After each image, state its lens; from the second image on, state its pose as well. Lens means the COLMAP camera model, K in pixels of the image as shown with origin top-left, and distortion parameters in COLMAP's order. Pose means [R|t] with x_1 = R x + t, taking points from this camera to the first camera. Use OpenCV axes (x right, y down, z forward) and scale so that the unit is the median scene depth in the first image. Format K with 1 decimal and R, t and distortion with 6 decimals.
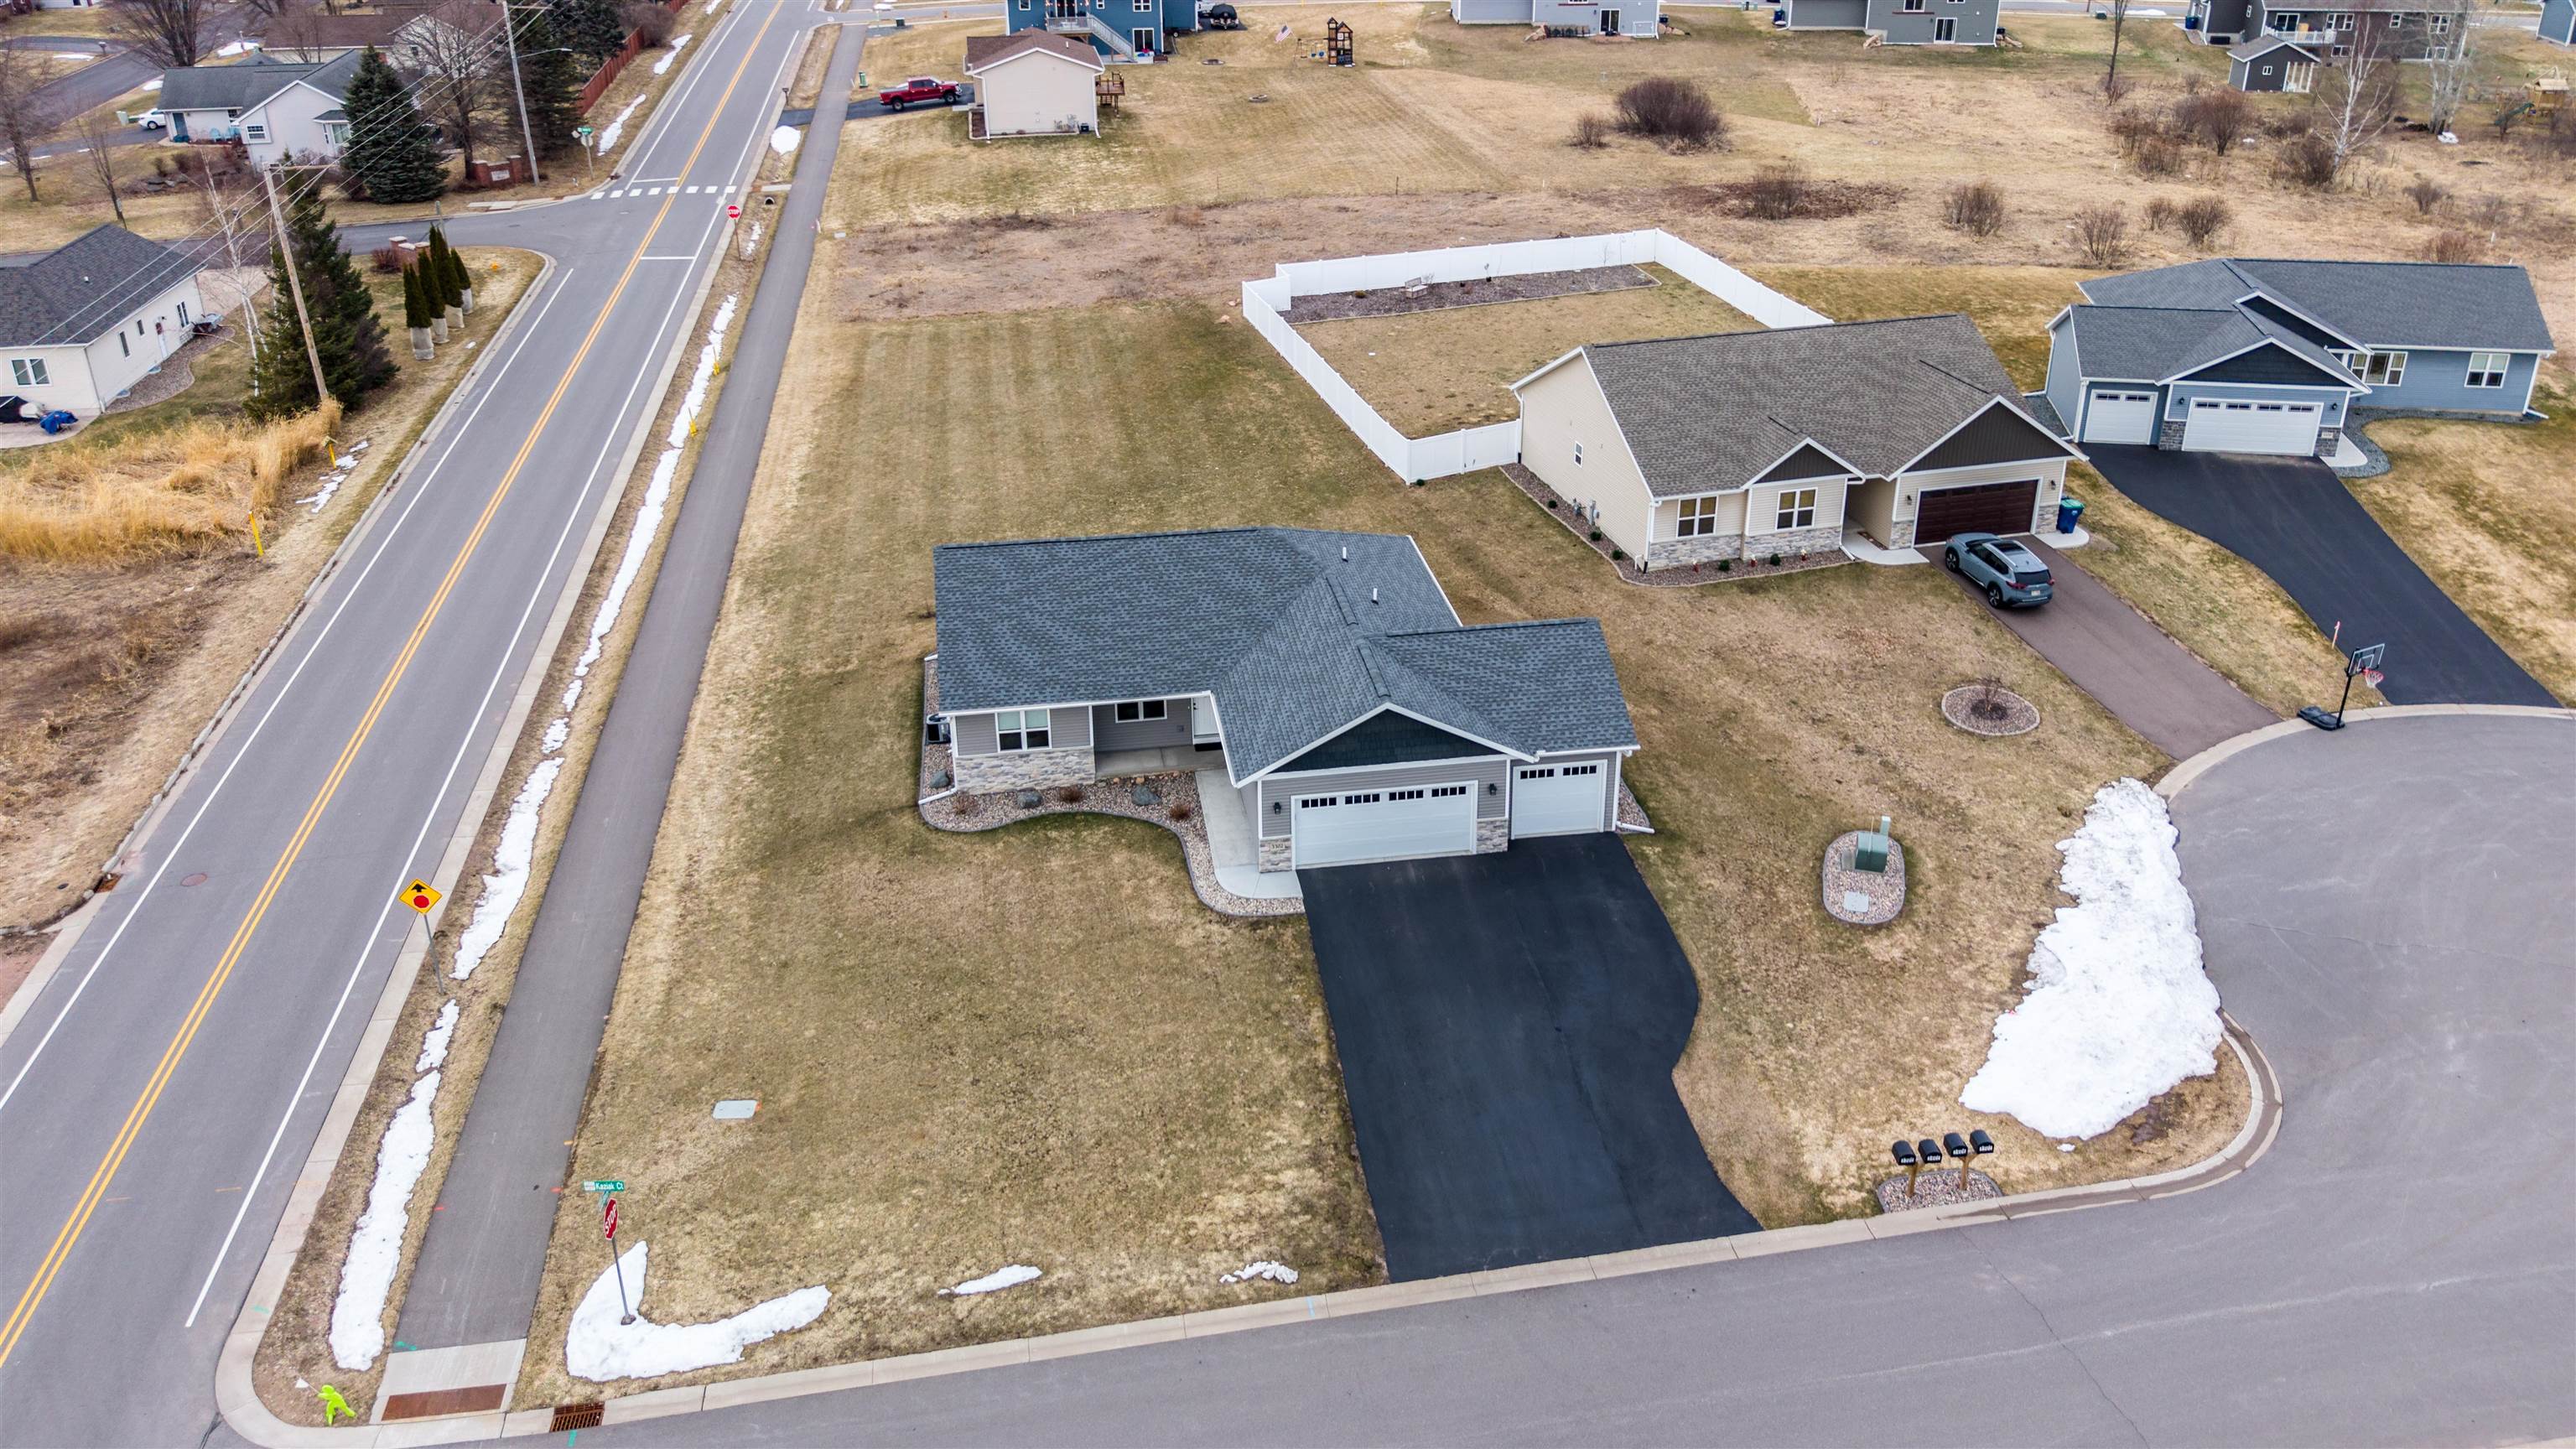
lens RADIAL K [[1957.1, 0, 1329.1], [0, 1957.1, 682.6], [0, 0, 1]] dist [-0.005335, 0.028712]
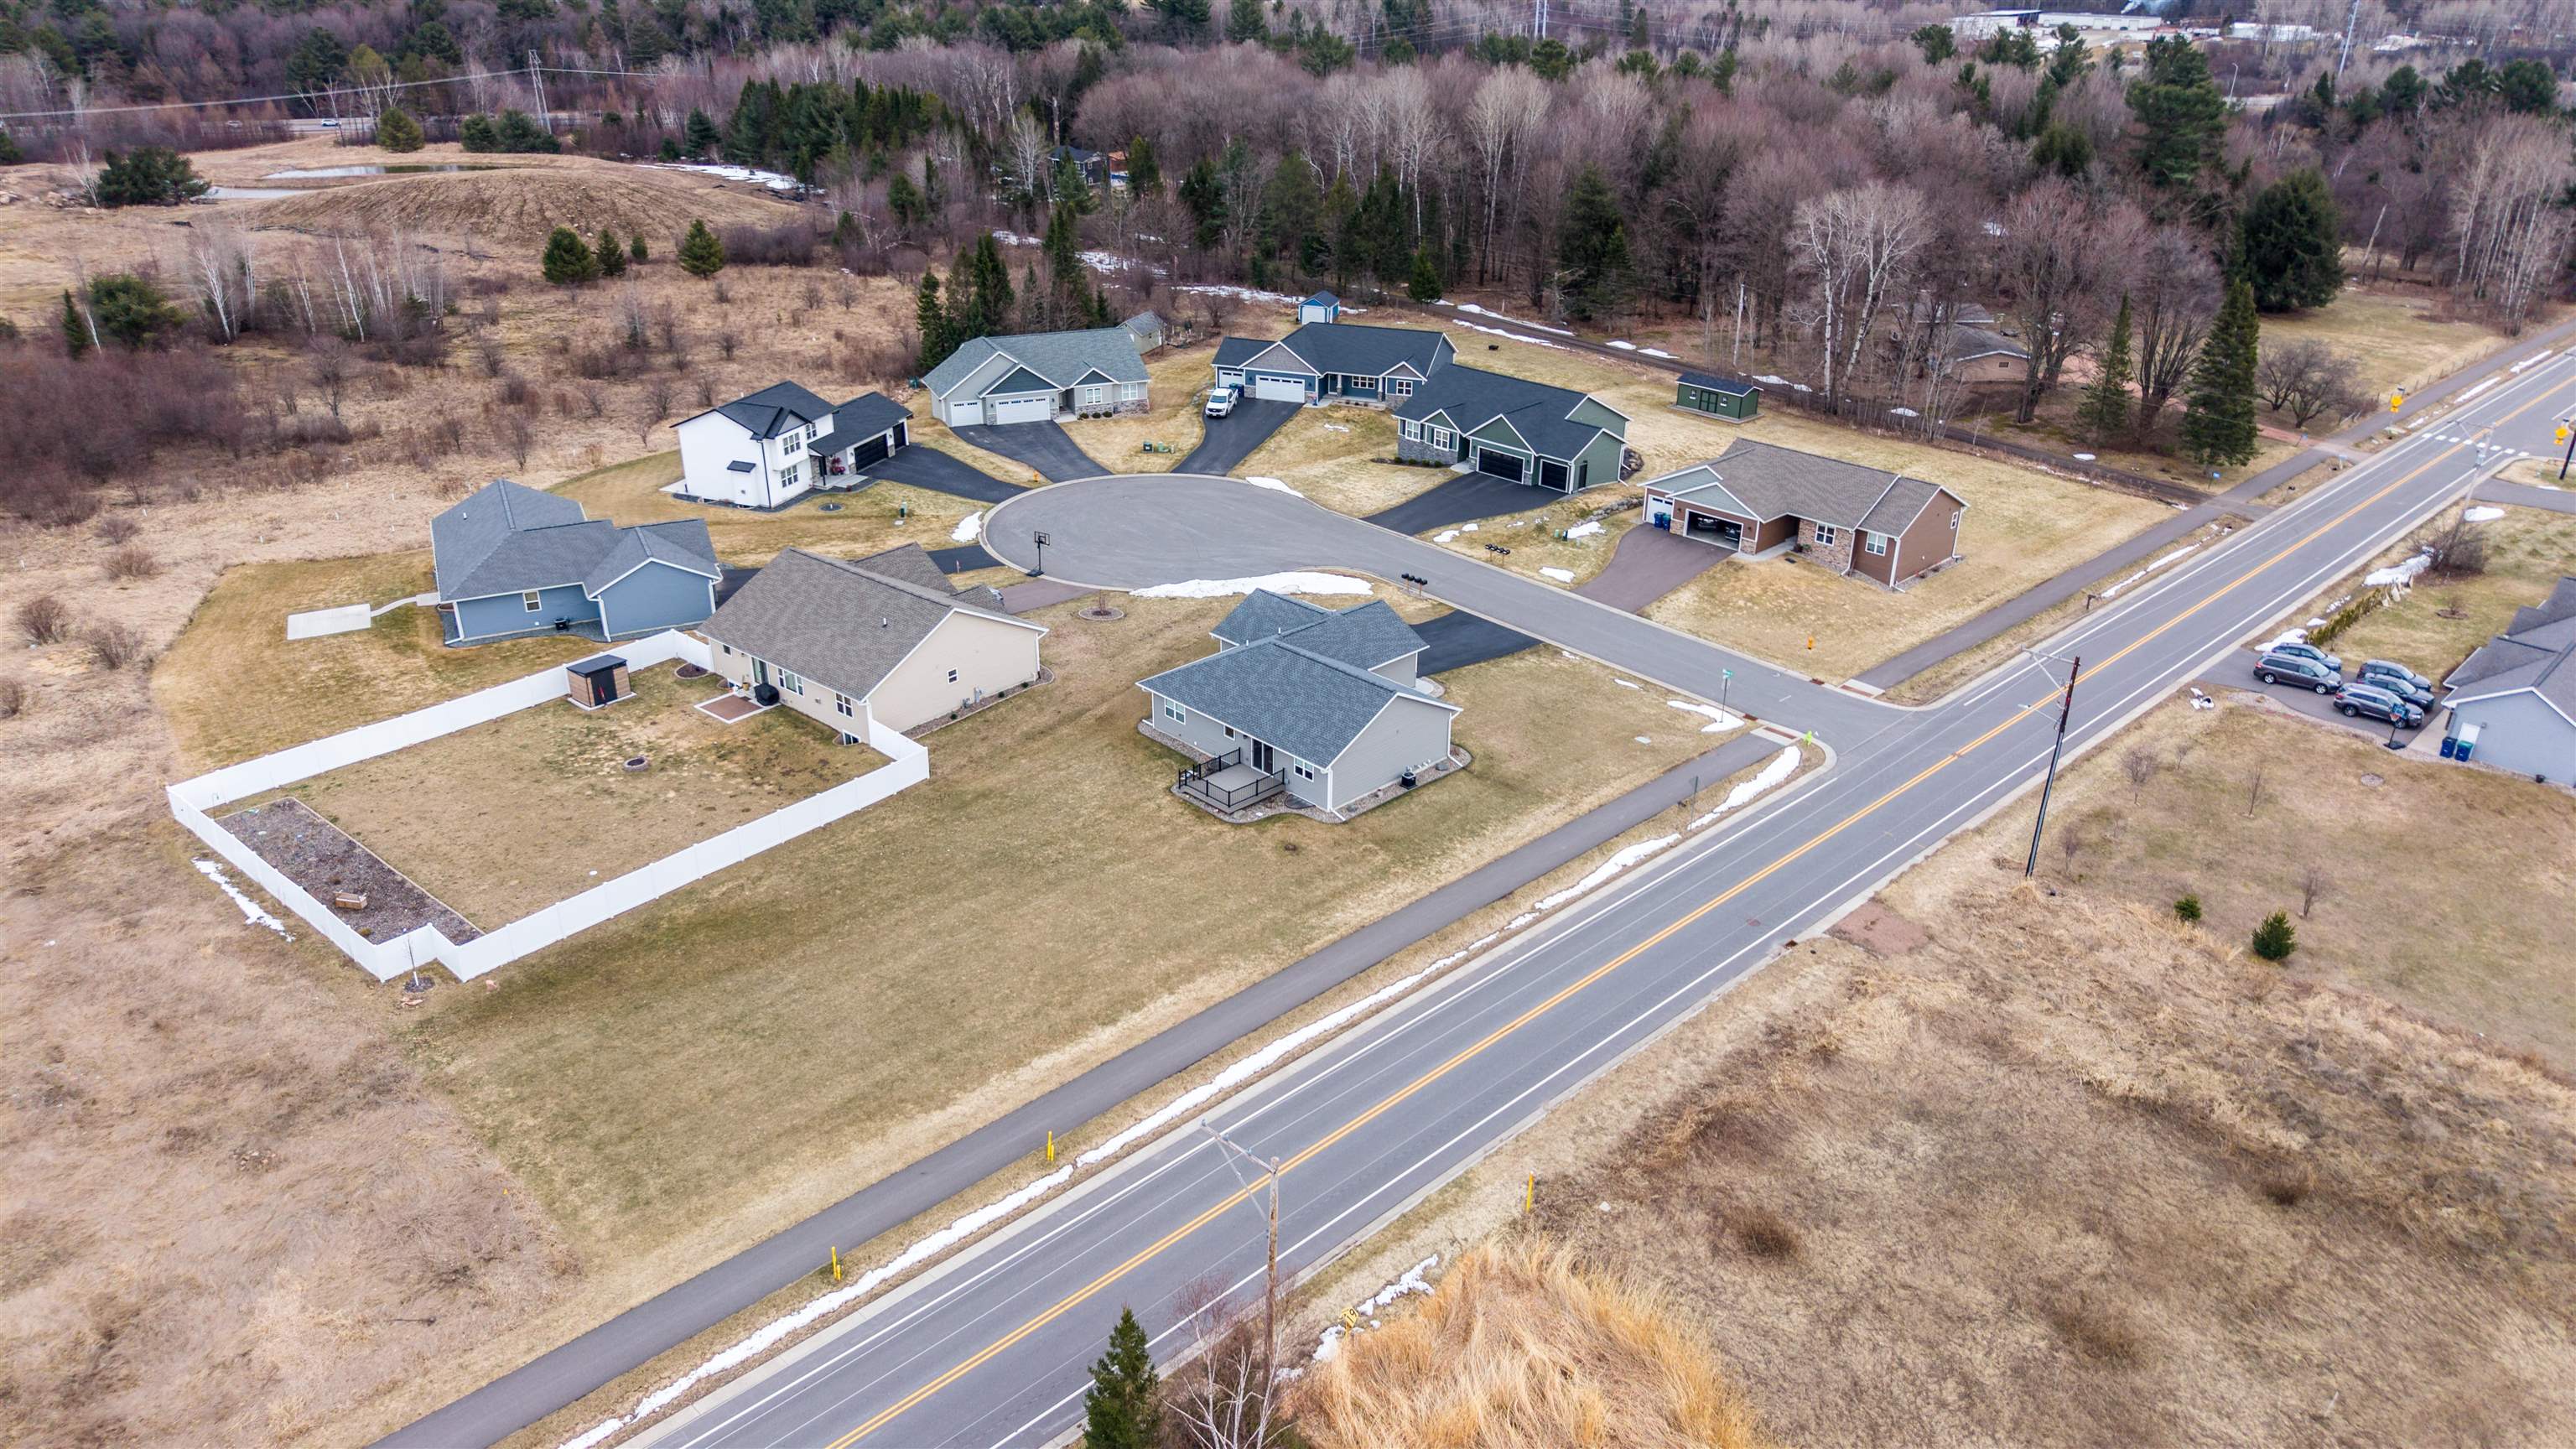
lens RADIAL K [[1708.8, 0, 1288.0], [0, 1708.8, 724.5], [0, 0, 1]] dist [0.087792, -0.133278]
pose [[-0.568141, -0.353470, 0.743152, -1.056033], [0.345575, 0.717096, 0.605270, -0.826357], [-0.746856, 0.600693, -0.285261, 1.213704]]
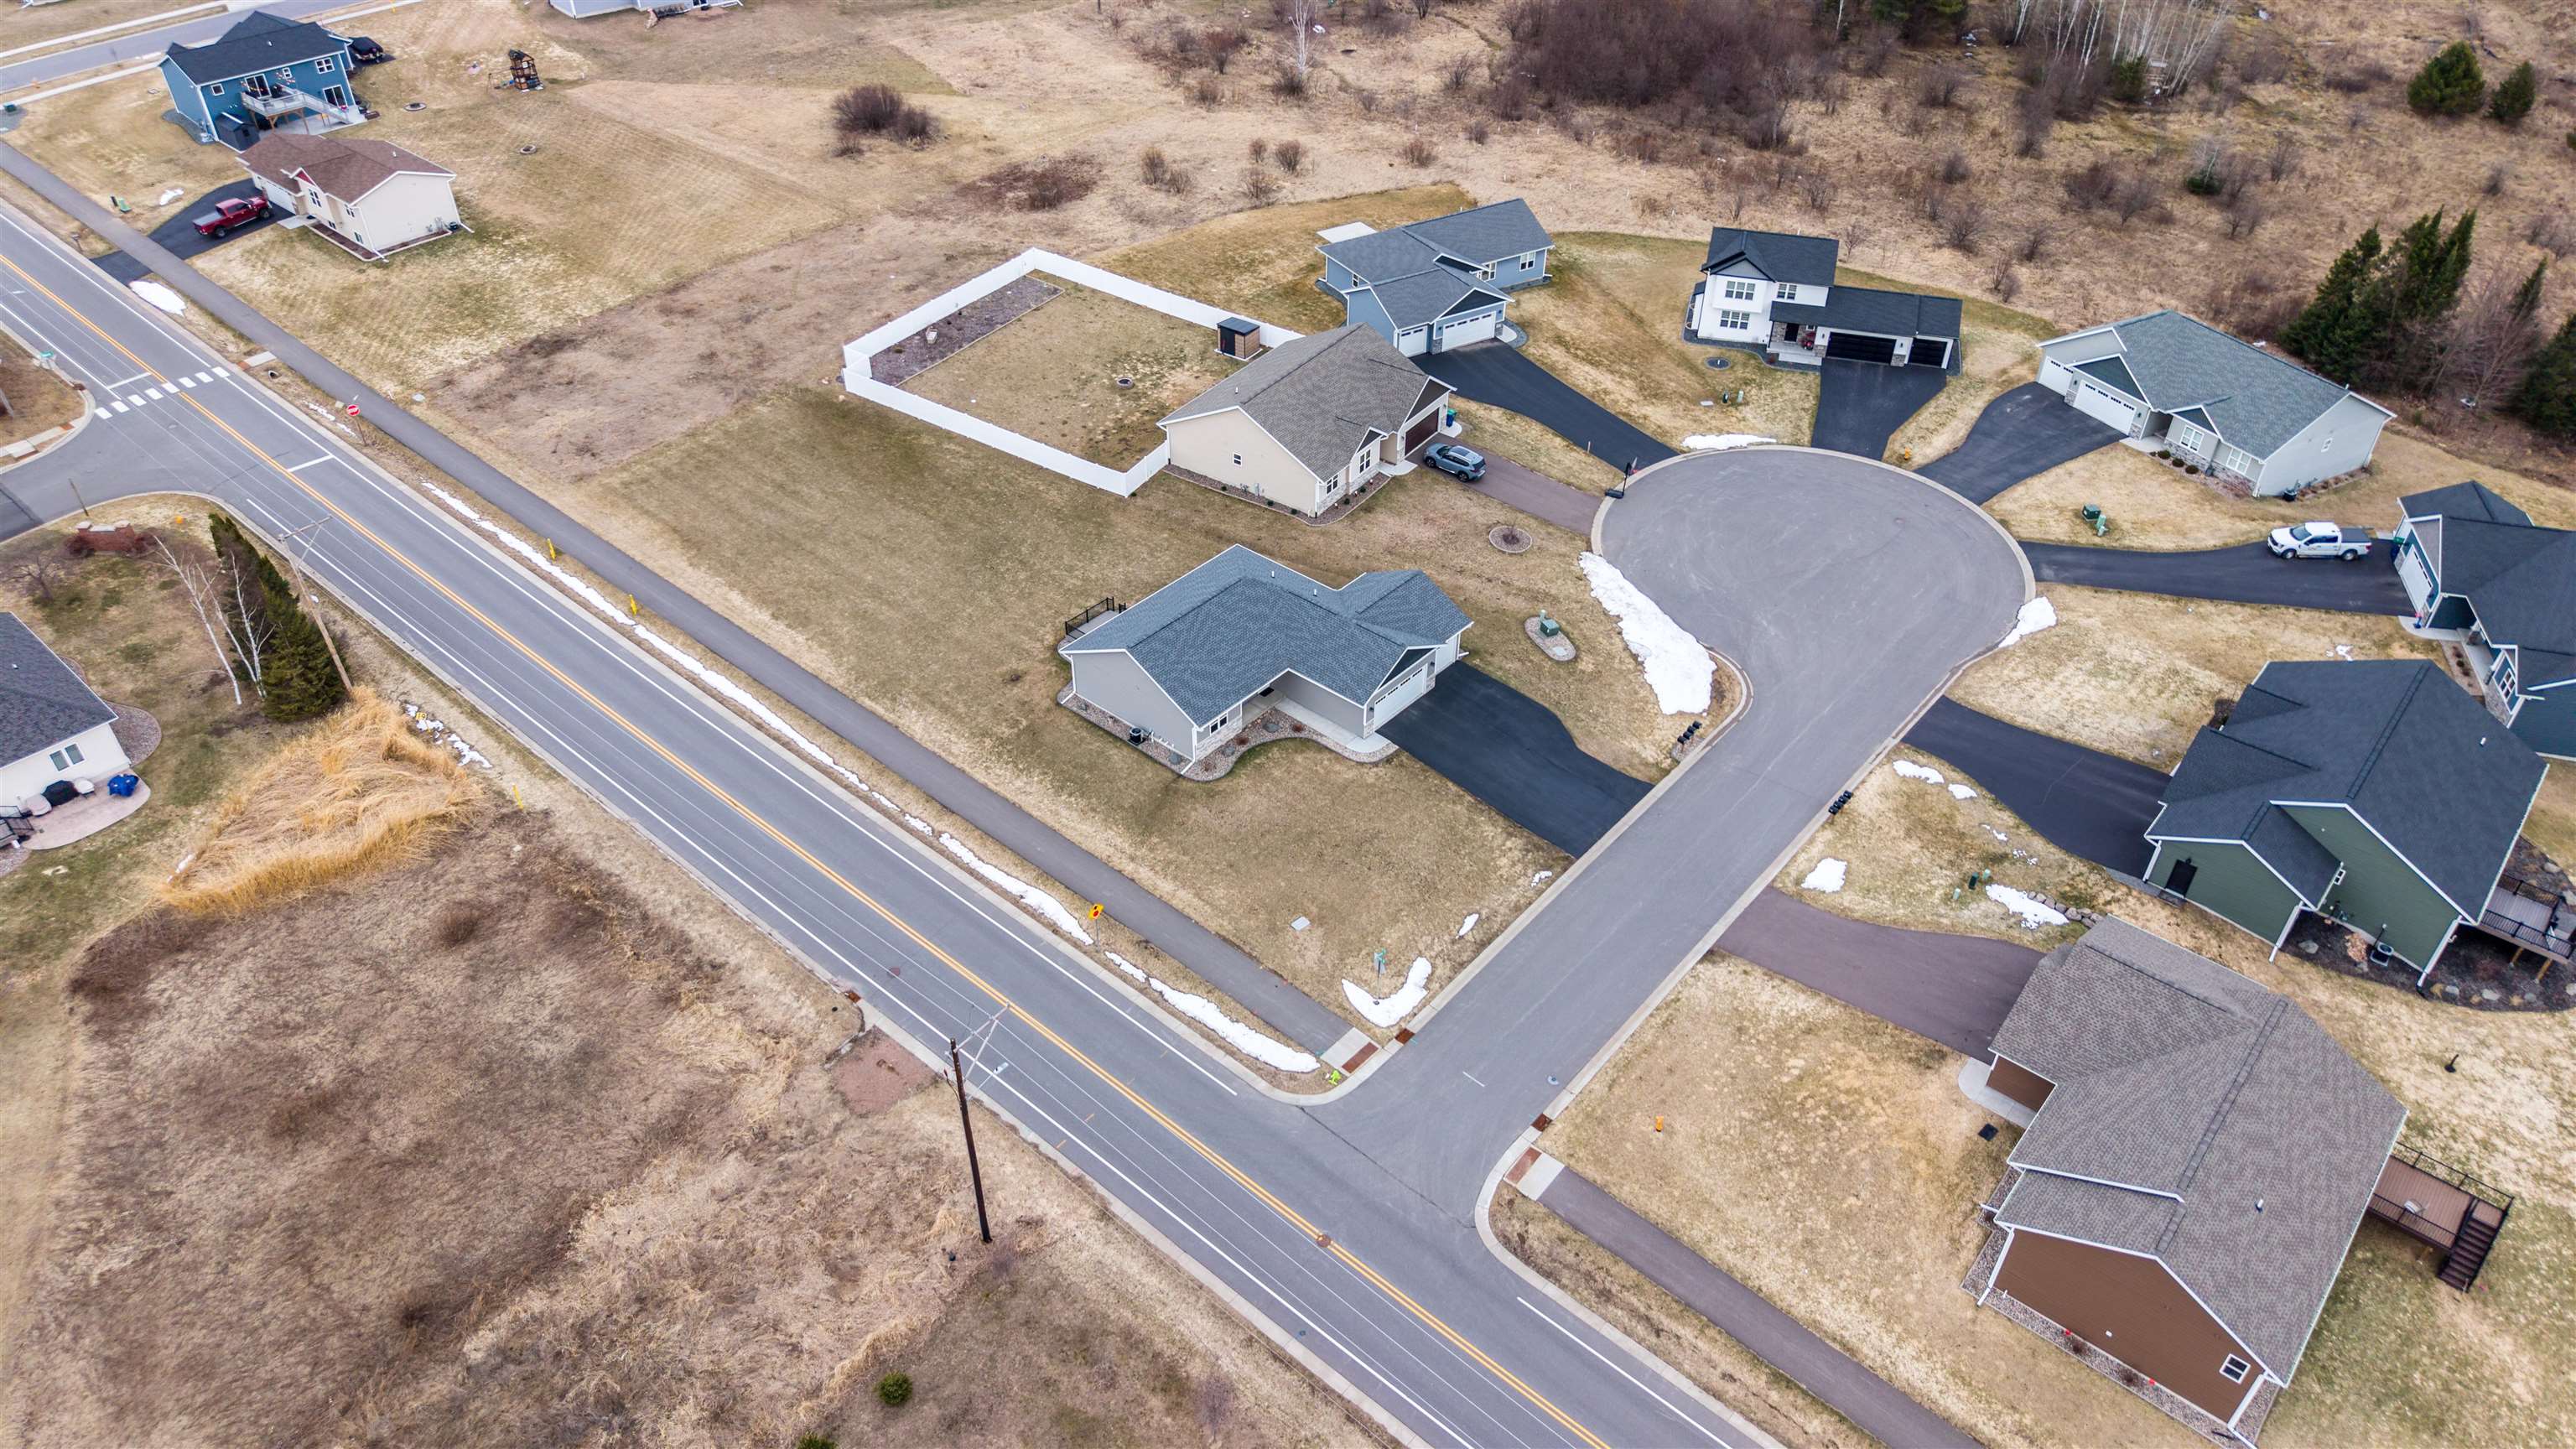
lens RADIAL K [[1708.8, 0, 1288.0], [0, 1708.8, 724.5], [0, 0, 1]] dist [0.087792, -0.133278]
pose [[0.768996, -0.387389, 0.508502, -0.744124], [0.264082, 0.916928, 0.299172, -0.356137], [-0.582156, -0.095775, 0.807417, -0.342297]]
